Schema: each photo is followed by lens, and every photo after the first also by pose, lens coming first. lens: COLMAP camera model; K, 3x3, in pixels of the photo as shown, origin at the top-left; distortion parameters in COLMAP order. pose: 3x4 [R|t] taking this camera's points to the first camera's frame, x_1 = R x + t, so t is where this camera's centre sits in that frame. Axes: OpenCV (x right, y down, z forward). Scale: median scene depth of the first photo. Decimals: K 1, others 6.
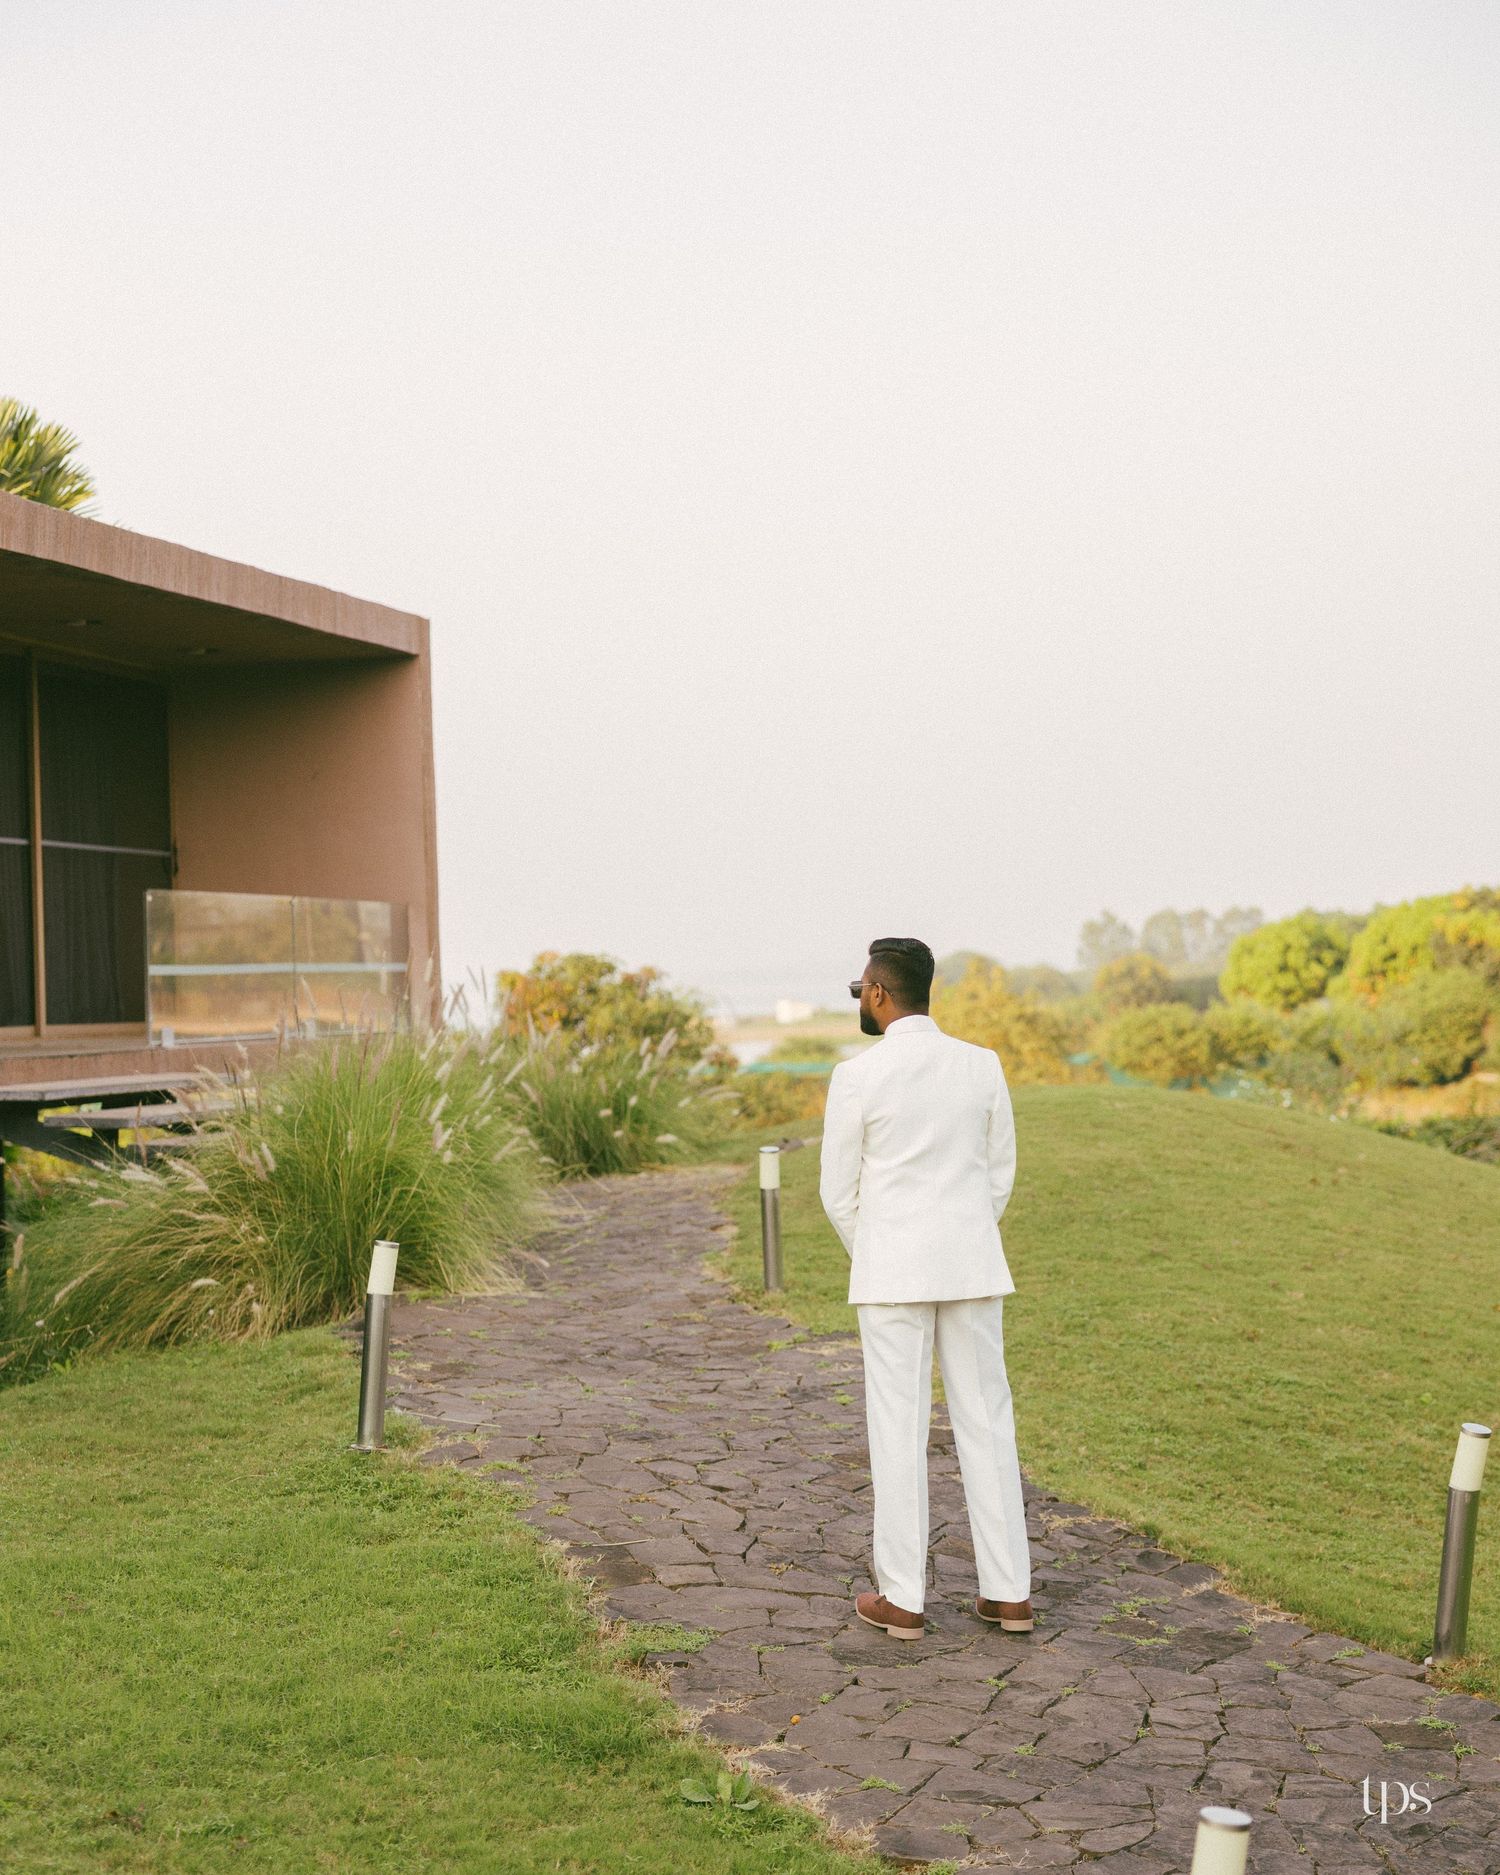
lens RADIAL K [[3105.8, 0, 700.4], [0, 3105.8, 943.0], [0, 0, 1]] dist [0.022176, 0.058218]
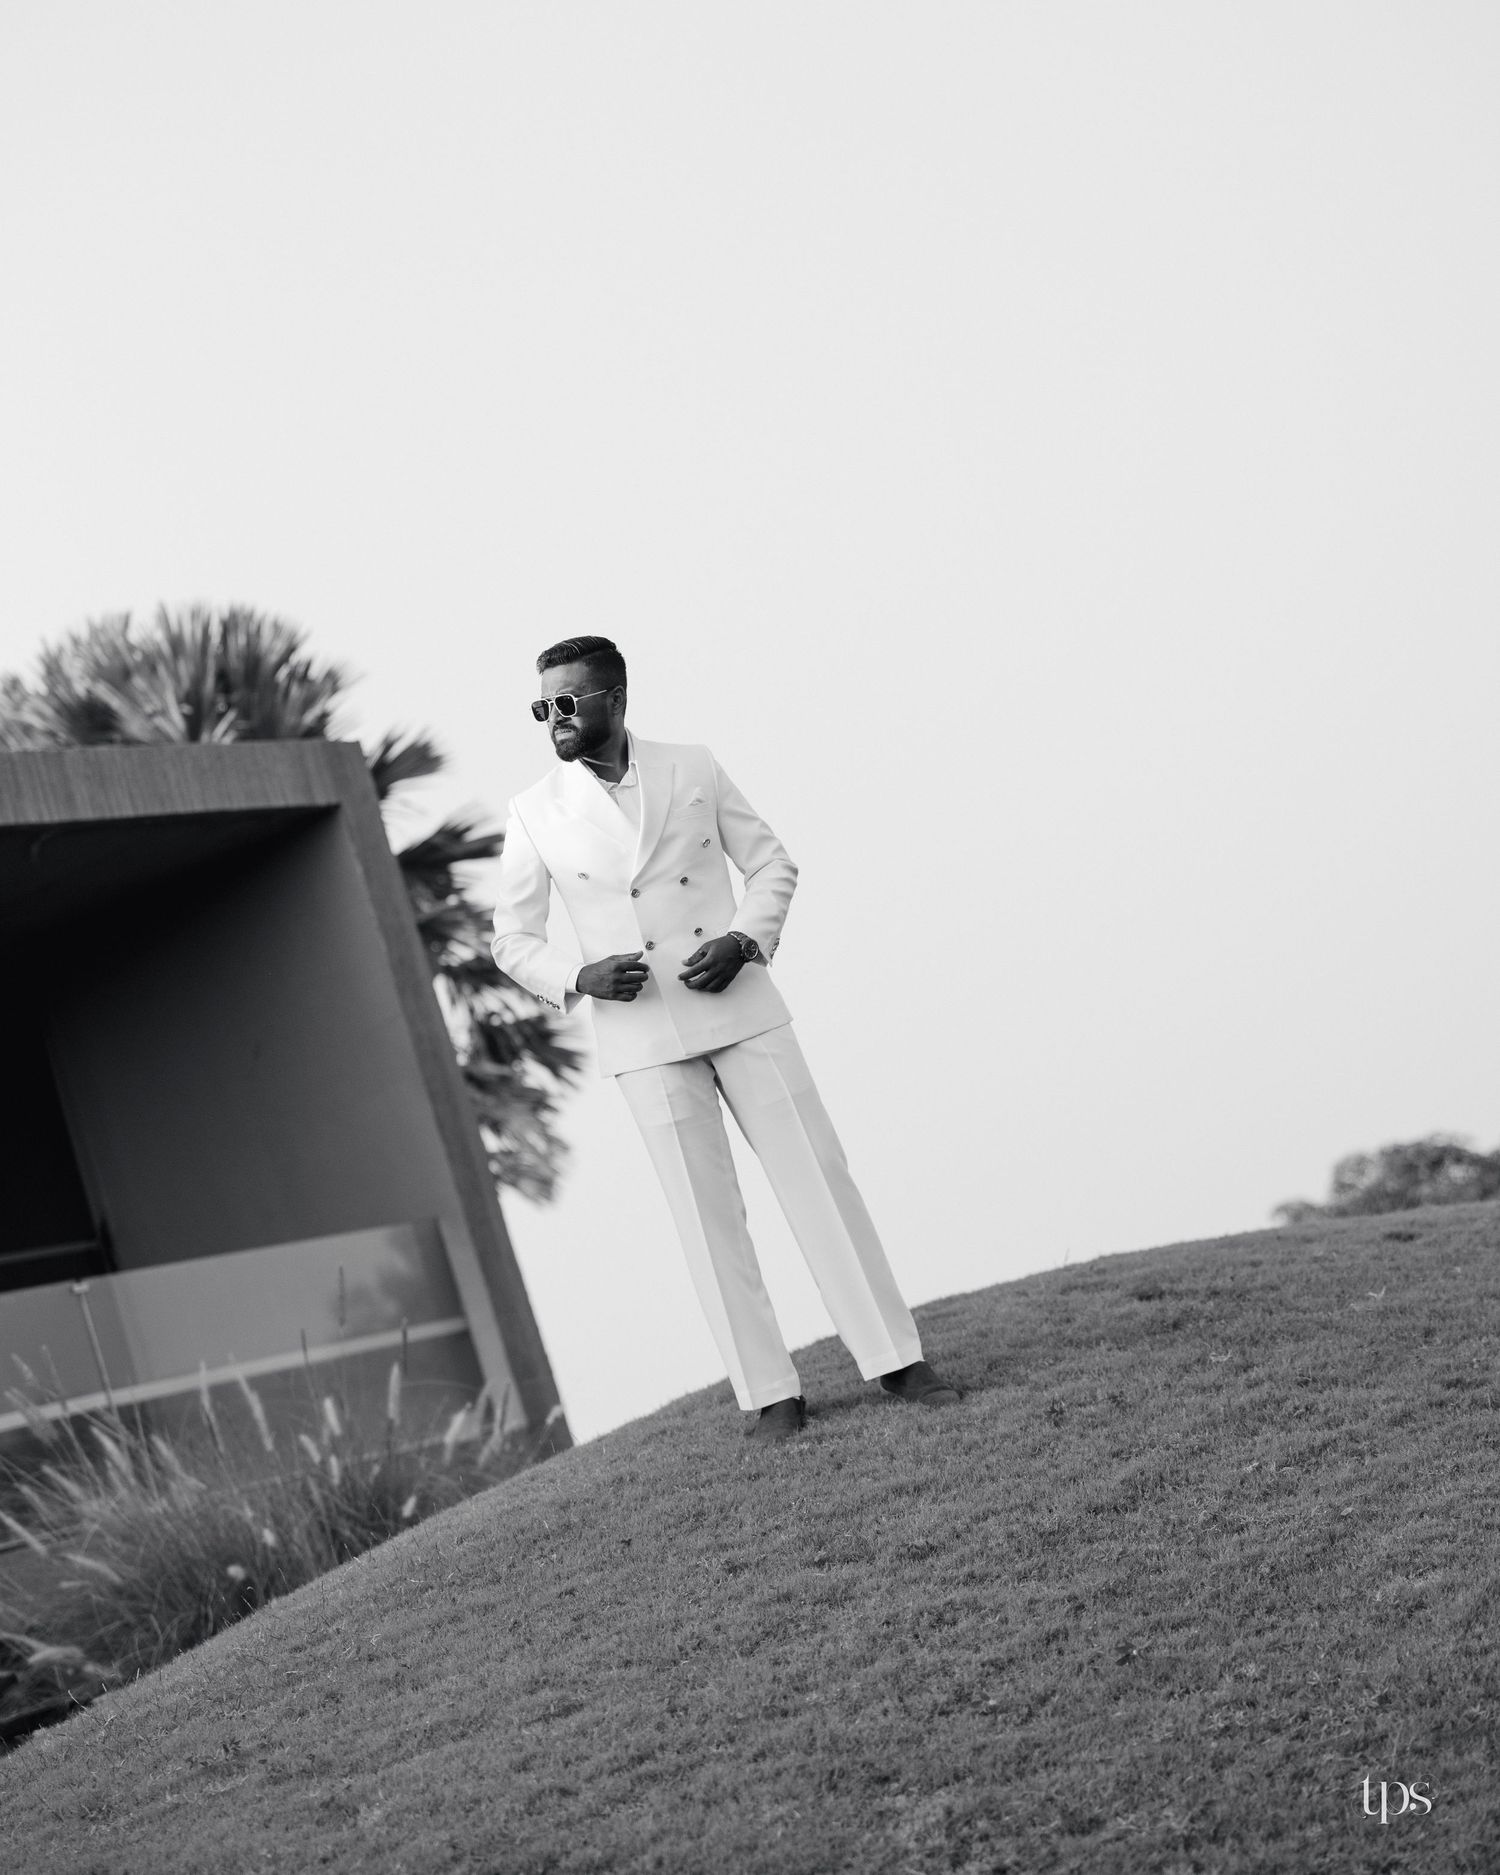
lens RADIAL K [[4257.7, 0, 769.8], [0, 4257.7, 866.6], [0, 0, 1]] dist [0.032015, 0.089840]
pose [[0.901060, -0.299447, -0.313724, 0.428471], [0.272810, 0.953684, -0.126736, 0.079259], [0.337144, 0.028610, 0.941018, 0.502181]]
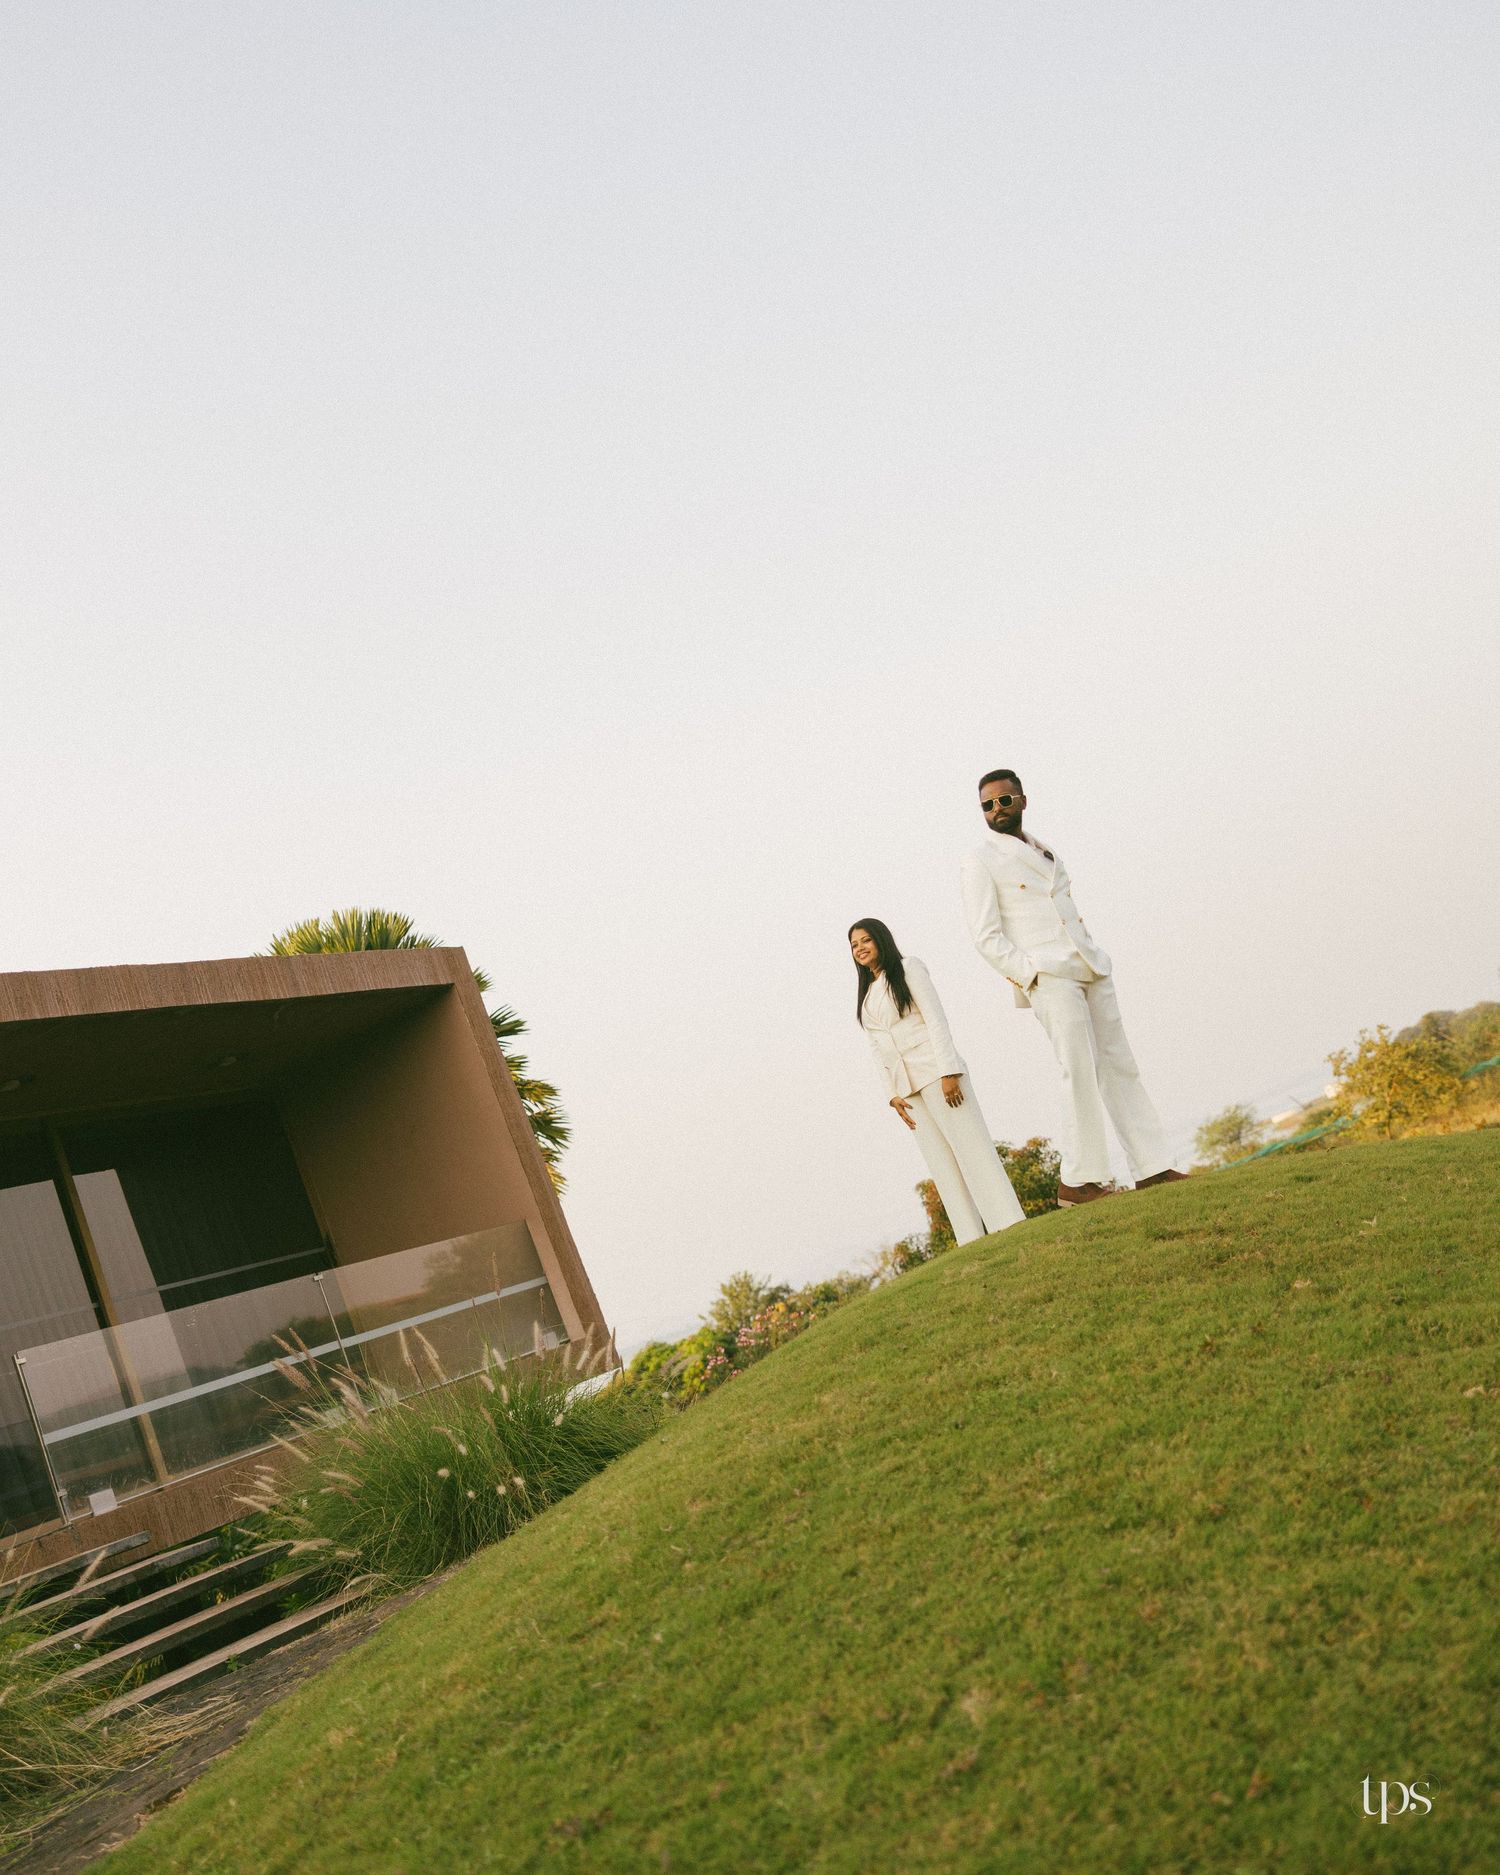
lens RADIAL K [[1882.3, 0, 763.0], [0, 1882.3, 948.8], [0, 0, 1]] dist [0.000334, 0.001998]
pose [[0.902516, -0.370361, -0.219767, 0.258773], [0.343563, 0.926890, -0.151129, 0.045327], [0.259672, 0.060893, 0.963775, 0.803242]]
